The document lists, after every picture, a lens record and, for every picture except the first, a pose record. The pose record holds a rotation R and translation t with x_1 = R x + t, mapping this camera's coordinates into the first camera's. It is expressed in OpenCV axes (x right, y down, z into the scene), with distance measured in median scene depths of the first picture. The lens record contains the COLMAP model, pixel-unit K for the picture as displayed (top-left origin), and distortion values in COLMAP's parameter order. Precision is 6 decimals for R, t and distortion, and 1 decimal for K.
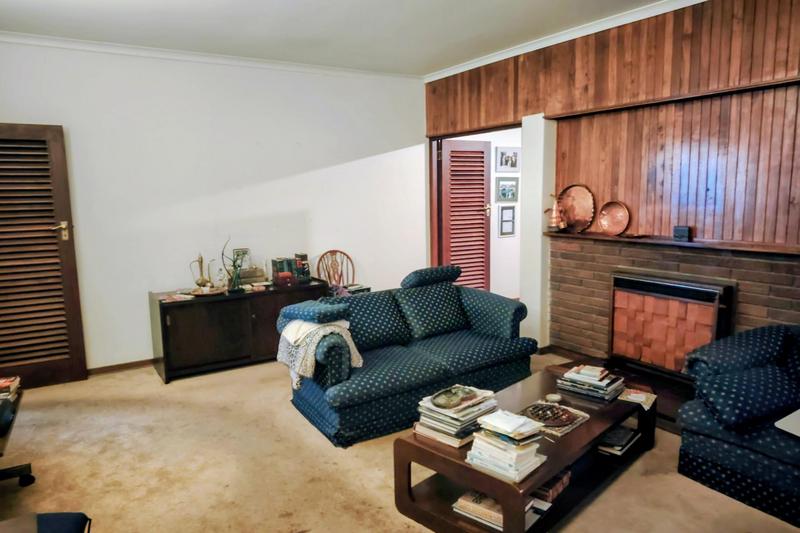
lens RADIAL K [[560.3, 0, 397.2], [0, 560.3, 264.6], [0, 0, 1]] dist [0.035928, -0.004140]
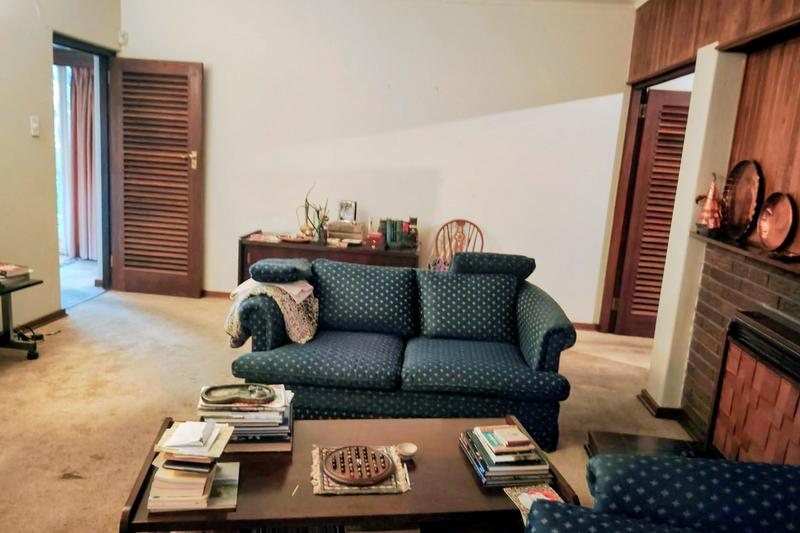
lens RADIAL K [[622.7, 0, 399.9], [0, 622.7, 264.8], [0, 0, 1]] dist [0.012563, -0.016942]
pose [[0.793729, 0.184681, -0.579558, 0.454933], [-0.164676, 0.982456, 0.087538, -0.031630], [0.585556, 0.025958, 0.810216, 0.261974]]
